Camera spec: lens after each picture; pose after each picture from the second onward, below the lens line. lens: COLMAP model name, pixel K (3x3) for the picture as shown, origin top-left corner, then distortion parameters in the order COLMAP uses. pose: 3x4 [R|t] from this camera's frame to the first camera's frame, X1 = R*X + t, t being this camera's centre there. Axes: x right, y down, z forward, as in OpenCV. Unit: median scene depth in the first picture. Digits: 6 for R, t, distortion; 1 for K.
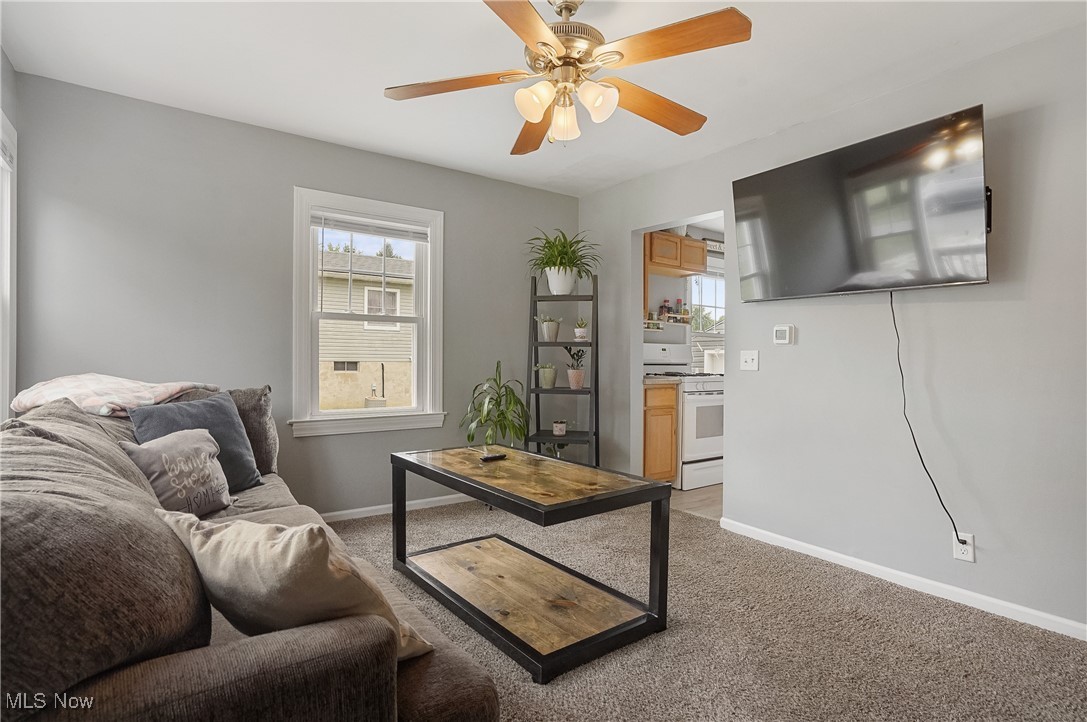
lens RADIAL K [[557.6, 0, 542.5], [0, 557.6, 365.4], [0, 0, 1]] dist [-0.086992, 0.058906]
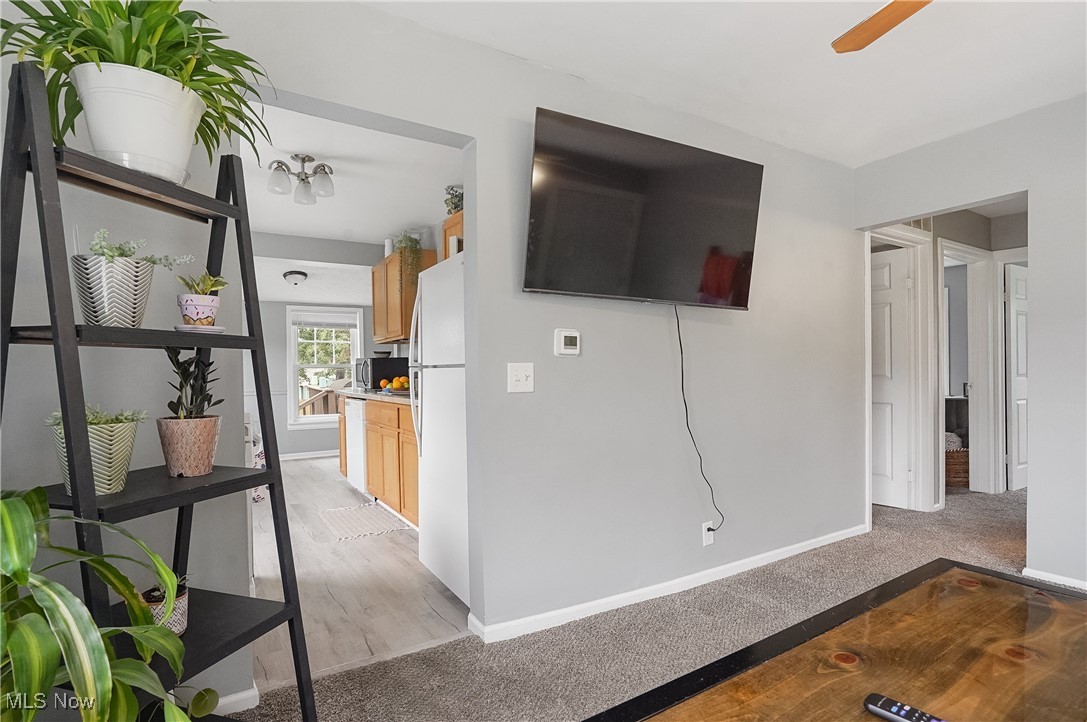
lens RADIAL K [[557.6, 0, 542.5], [0, 557.6, 365.4], [0, 0, 1]] dist [-0.086992, 0.058906]
pose [[0.053611, 0.004232, 0.998553, -0.203598], [0.018399, 0.999817, -0.005225, -0.012990], [-0.998392, 0.018652, 0.053523, 0.609086]]
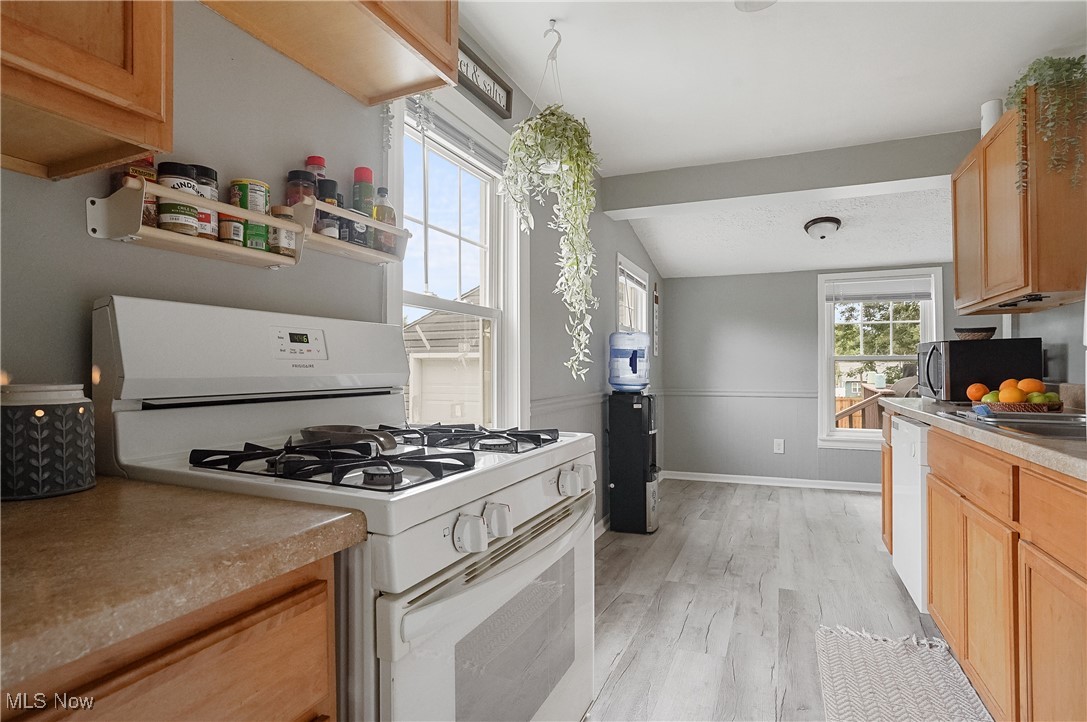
lens RADIAL K [[557.6, 0, 542.5], [0, 557.6, 365.4], [0, 0, 1]] dist [-0.086992, 0.058906]
pose [[0.853670, -0.002562, 0.520808, 0.184239], [0.007347, 0.999948, -0.007123, -0.013482], [-0.520762, 0.009907, 0.853644, 0.734705]]
